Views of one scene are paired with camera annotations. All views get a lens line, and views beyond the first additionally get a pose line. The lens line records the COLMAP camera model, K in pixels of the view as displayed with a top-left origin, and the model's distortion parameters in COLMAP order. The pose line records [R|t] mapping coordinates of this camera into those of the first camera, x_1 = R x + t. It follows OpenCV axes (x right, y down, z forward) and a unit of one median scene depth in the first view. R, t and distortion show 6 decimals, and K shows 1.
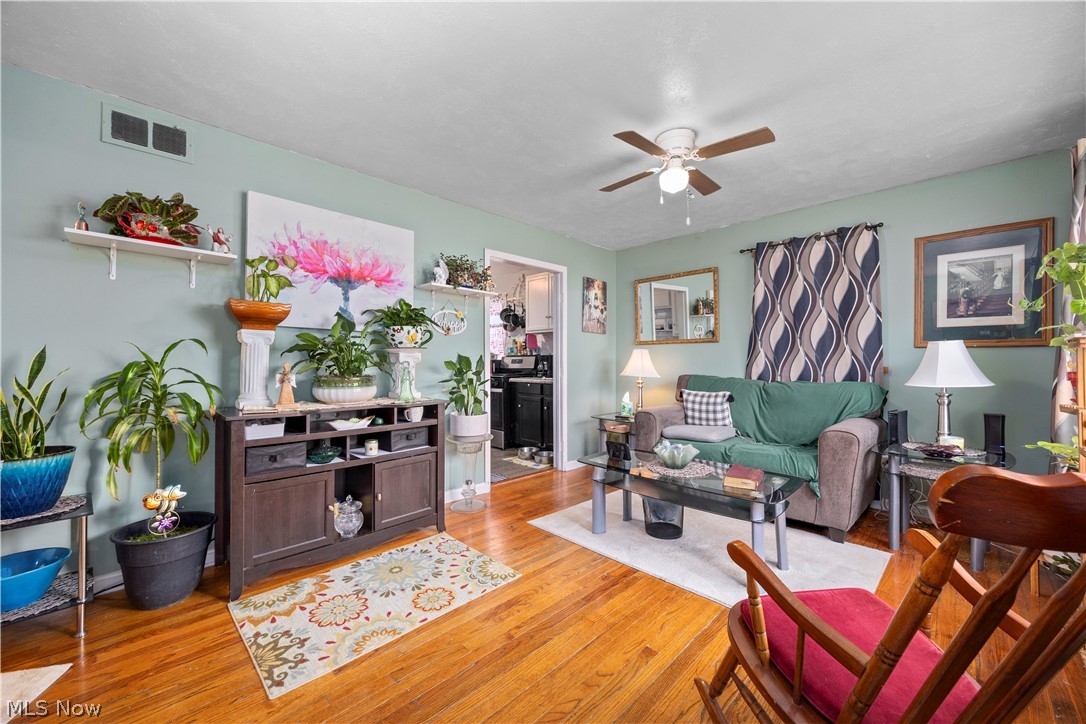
lens RADIAL K [[415.0, 0, 546.5], [0, 415.0, 366.4], [0, 0, 1]] dist [-0.002932, -0.000229]
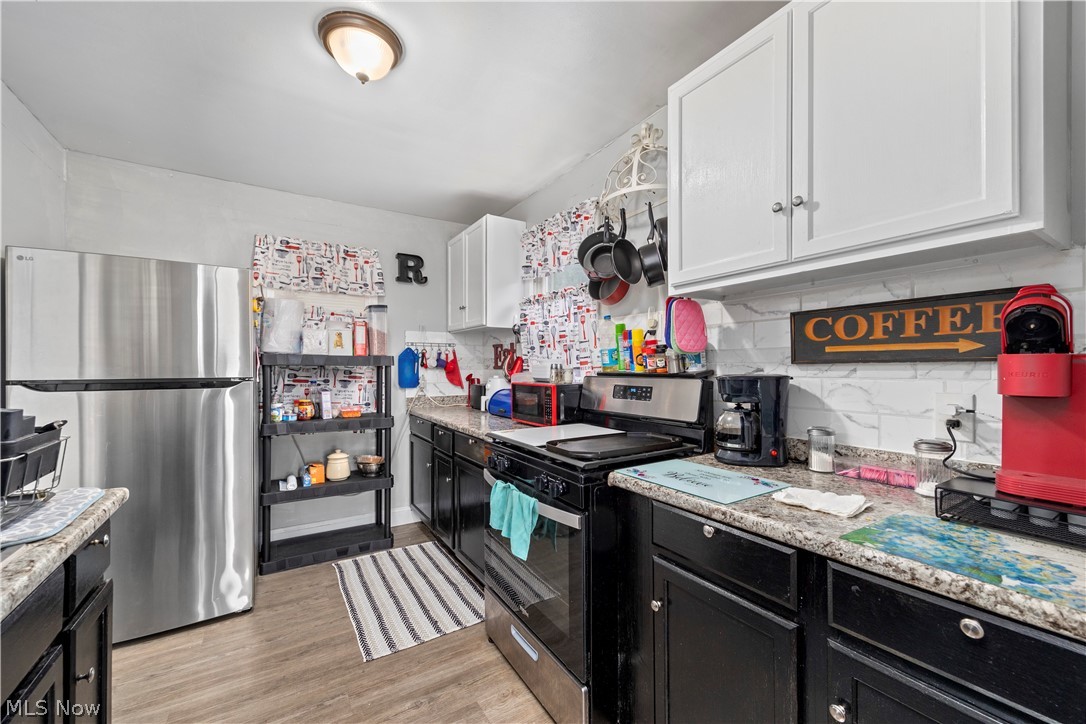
lens RADIAL K [[432.9, 0, 543.4], [0, 432.9, 367.5], [0, 0, 1]] dist [-0.000305, -0.000258]
pose [[0.975706, -0.000954, -0.219080, -0.132393], [-0.001961, 0.999912, -0.013084, -0.054391], [0.219073, 0.013195, 0.975619, 1.360077]]
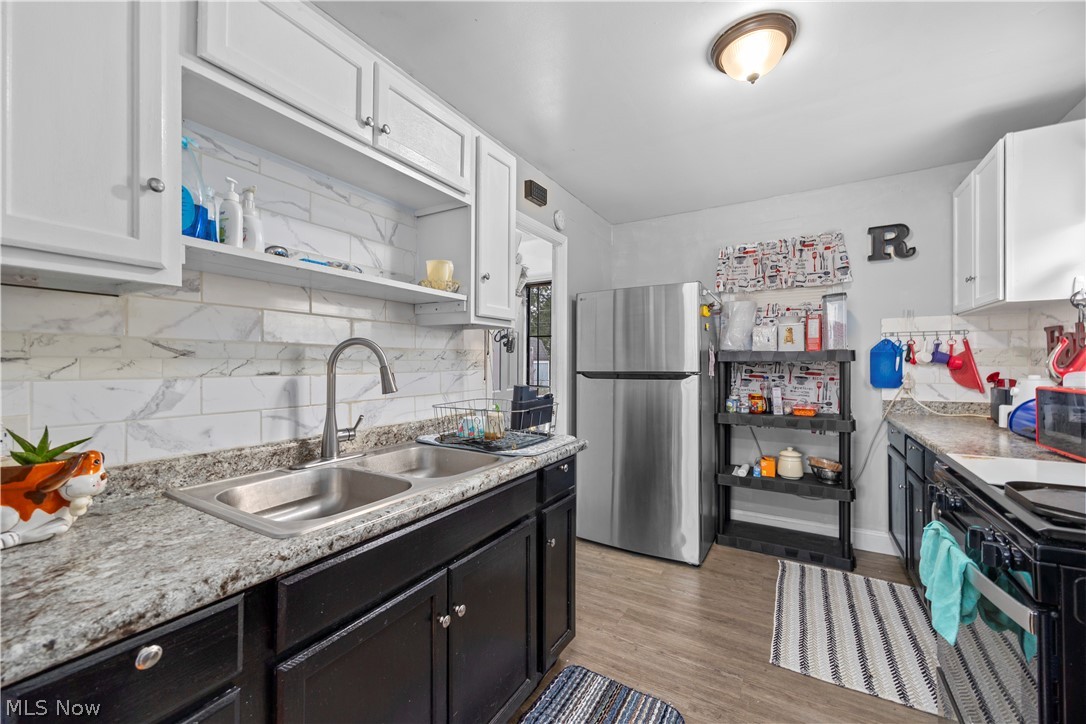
lens RADIAL K [[428.8, 0, 539.7], [0, 428.8, 361.0], [0, 0, 1]] dist [0.000122, -0.000026]
pose [[0.239204, -0.008224, -0.970935, -0.005097], [-0.010830, 0.999879, -0.011137, -0.055133], [0.970909, 0.013180, 0.239086, 1.449830]]
